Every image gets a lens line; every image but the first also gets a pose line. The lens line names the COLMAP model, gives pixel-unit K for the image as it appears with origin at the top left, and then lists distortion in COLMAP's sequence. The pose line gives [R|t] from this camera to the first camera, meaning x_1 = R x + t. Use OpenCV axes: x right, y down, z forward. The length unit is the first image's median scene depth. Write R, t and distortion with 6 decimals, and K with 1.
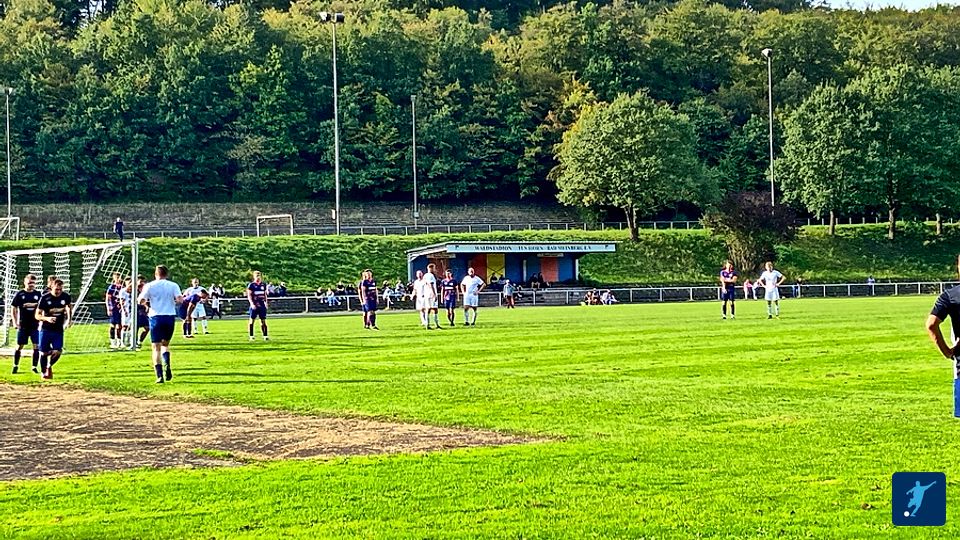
lens RADIAL K [[1513.5, 0, 479.3], [0, 1513.5, 263.2], [0, 0, 1]] dist [0.111484, 0.000000]
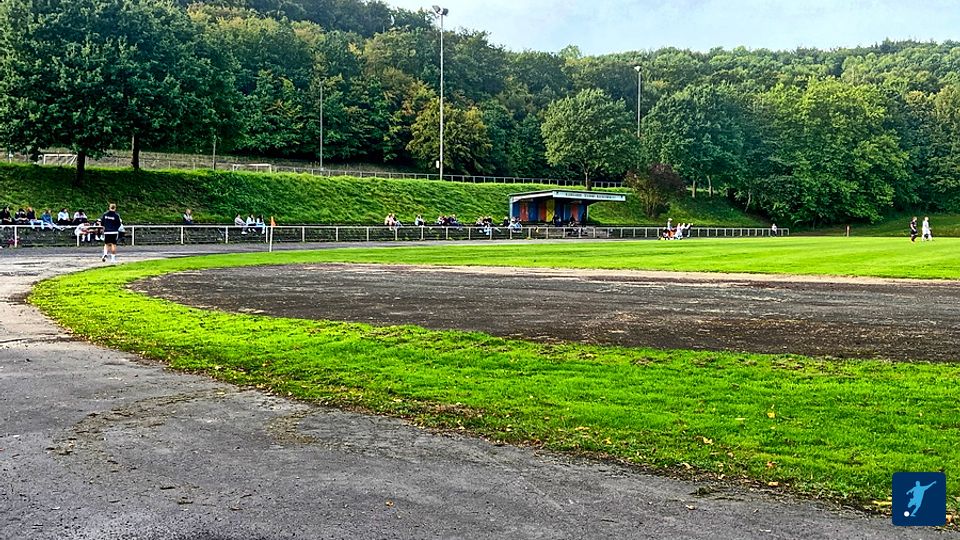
lens RADIAL K [[977.0, 0, 473.3], [0, 977.0, 251.8], [0, 0, 1]] dist [0.099658, 0.000000]
pose [[0.946488, 0.019253, 0.322163, -0.191076], [-0.031992, 0.998900, 0.034293, 0.007295], [-0.321148, -0.042765, 0.946063, 0.109460]]
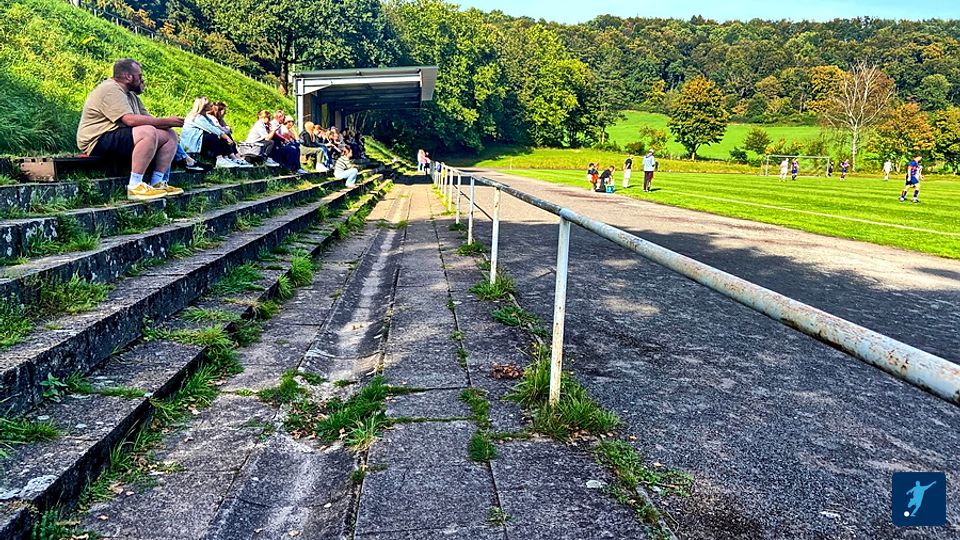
lens RADIAL K [[719.1, 0, 459.4], [0, 719.1, 266.5], [0, 0, 1]] dist [0.046210, -0.030220]
pose [[0.572250, -0.084352, 0.815729, -0.119807], [-0.056207, 0.988323, 0.141631, 0.010268], [-0.818151, -0.126898, 0.560827, 0.440491]]
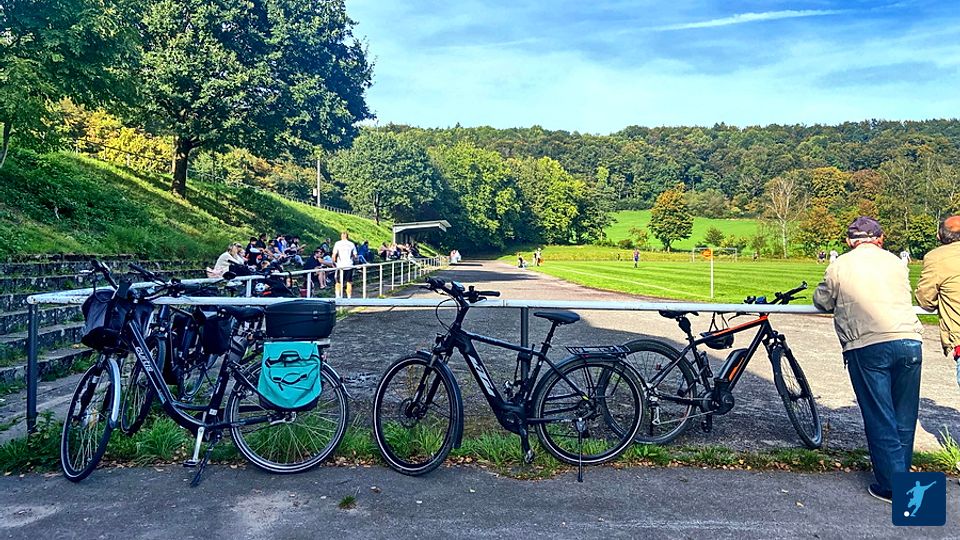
lens RADIAL K [[719.1, 0, 496.1], [0, 719.1, 261.0], [0, 0, 1]] dist [0.046210, -0.030220]
pose [[0.594259, 0.016457, 0.804105, -0.282166], [-0.030895, 0.999520, 0.002376, 0.011162], [-0.803680, -0.026255, 0.594482, 0.290030]]
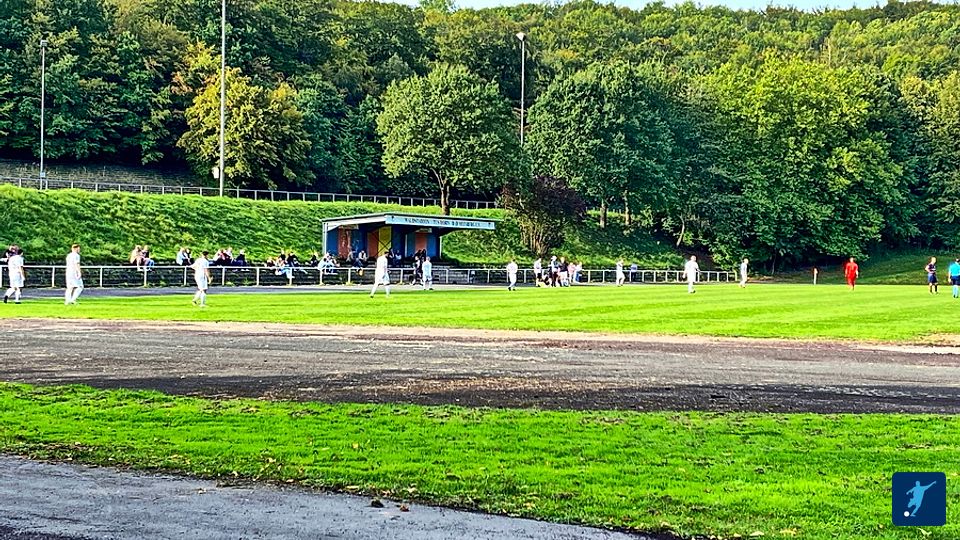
lens RADIAL K [[1513.5, 0, 475.2], [0, 1513.5, 255.6], [0, 0, 1]] dist [0.111484, 0.000000]
pose [[0.901376, 0.036725, 0.431476, -0.192189], [-0.039985, 0.999199, -0.001516, 0.006073], [-0.431187, -0.015886, 0.902123, 0.081131]]
